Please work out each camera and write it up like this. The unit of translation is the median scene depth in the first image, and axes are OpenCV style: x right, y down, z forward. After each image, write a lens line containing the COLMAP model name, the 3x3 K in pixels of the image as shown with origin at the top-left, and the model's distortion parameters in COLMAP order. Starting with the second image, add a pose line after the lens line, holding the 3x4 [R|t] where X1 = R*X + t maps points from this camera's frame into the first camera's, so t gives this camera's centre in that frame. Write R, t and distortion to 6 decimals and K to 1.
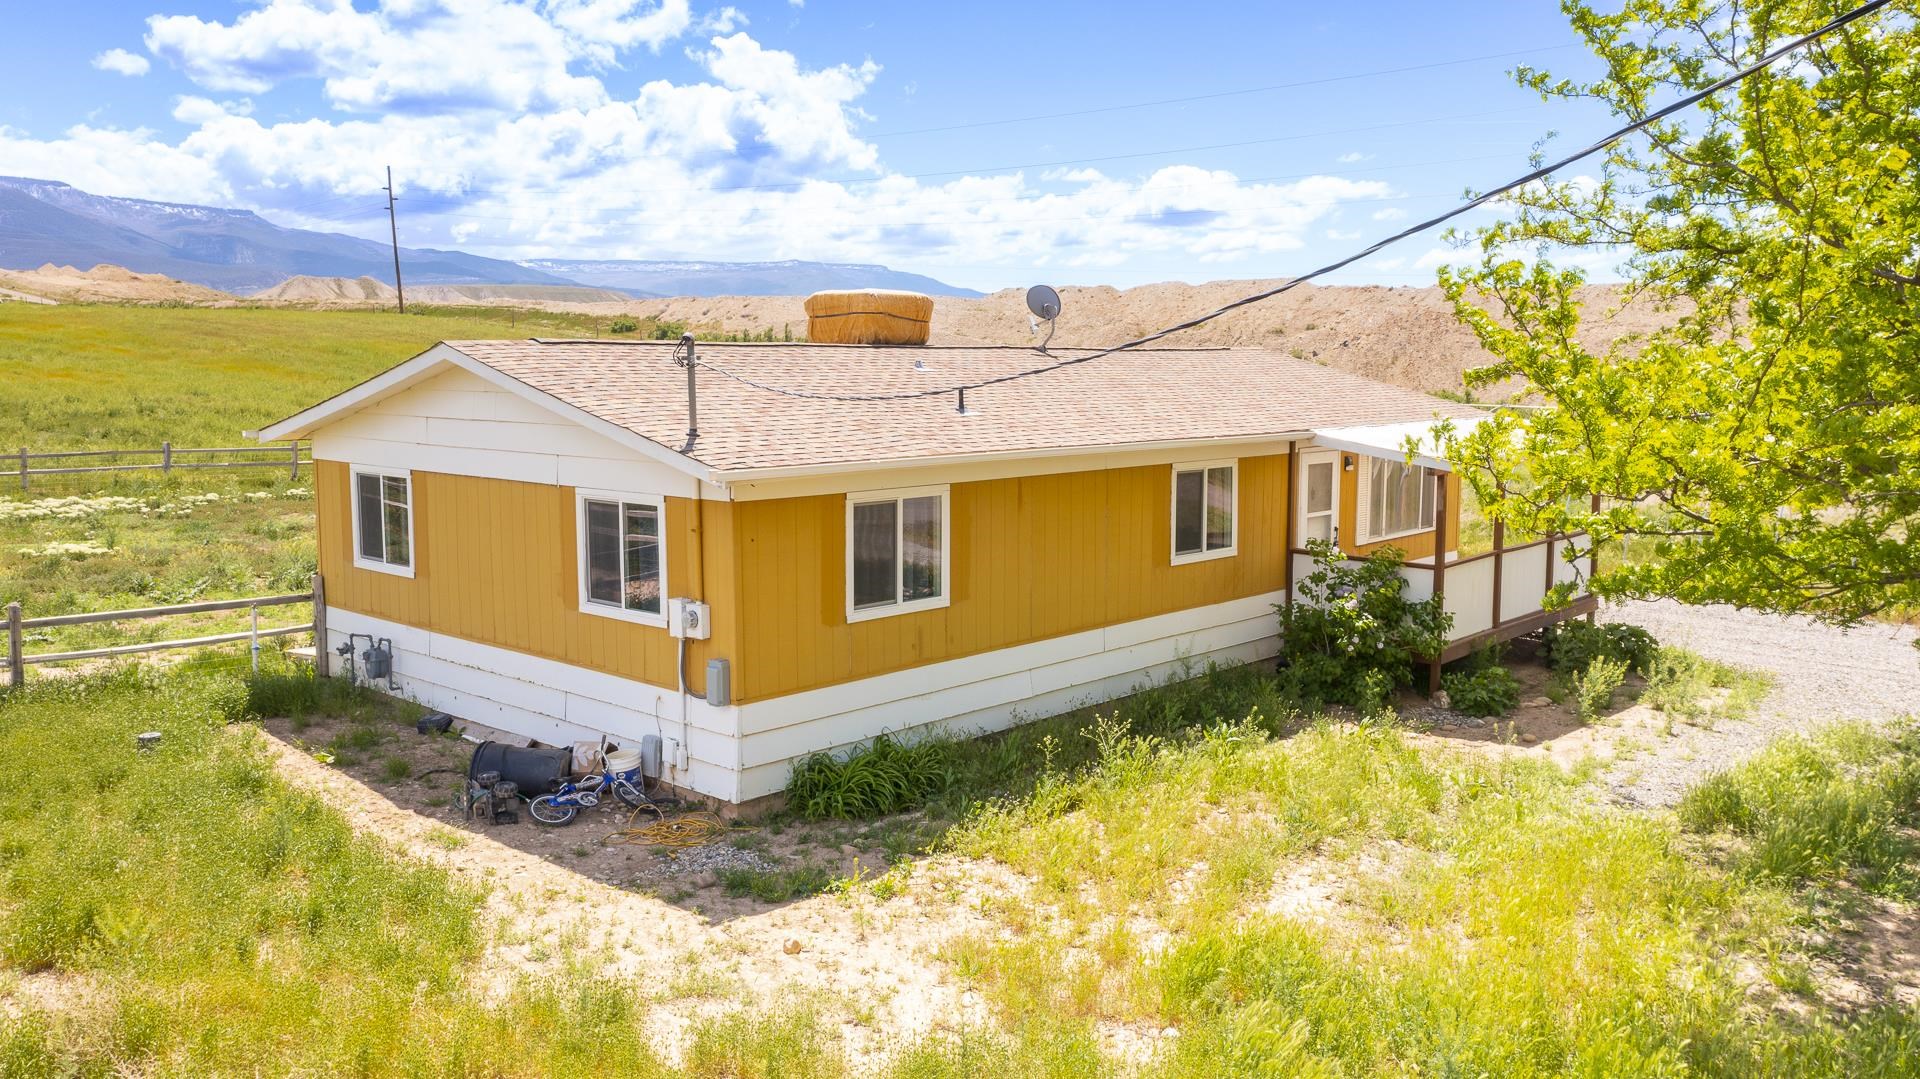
lens RADIAL K [[1537.9, 0, 1021.1], [0, 1537.9, 465.2], [0, 0, 1]] dist [-0.163858, 0.341916]
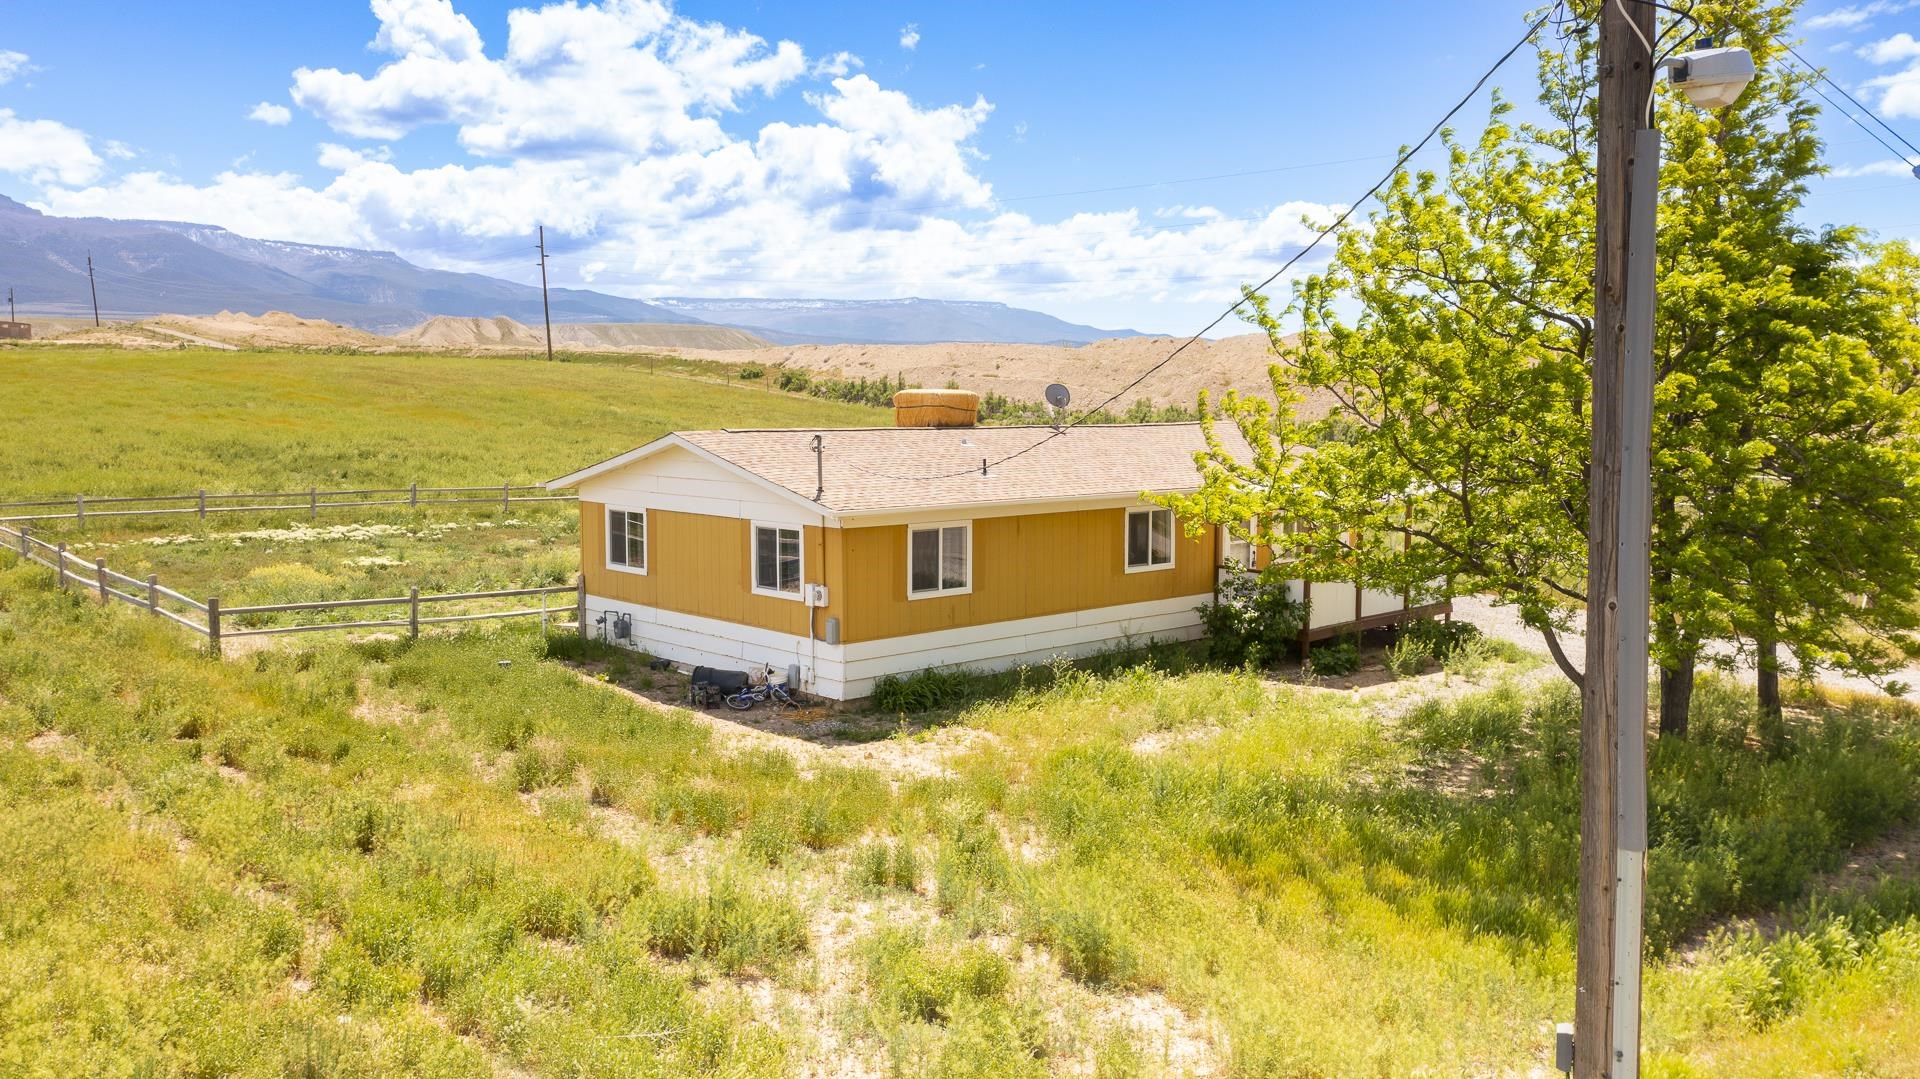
lens RADIAL K [[1544.3, 0, 960.0], [0, 1544.3, 539.5], [0, 0, 1]] dist [-0.000431, 0.001073]
pose [[0.993356, 0.010031, -0.114642, 0.107575], [-0.007299, 0.999680, 0.024219, -0.005304], [0.114848, -0.023221, 0.993112, -0.537320]]
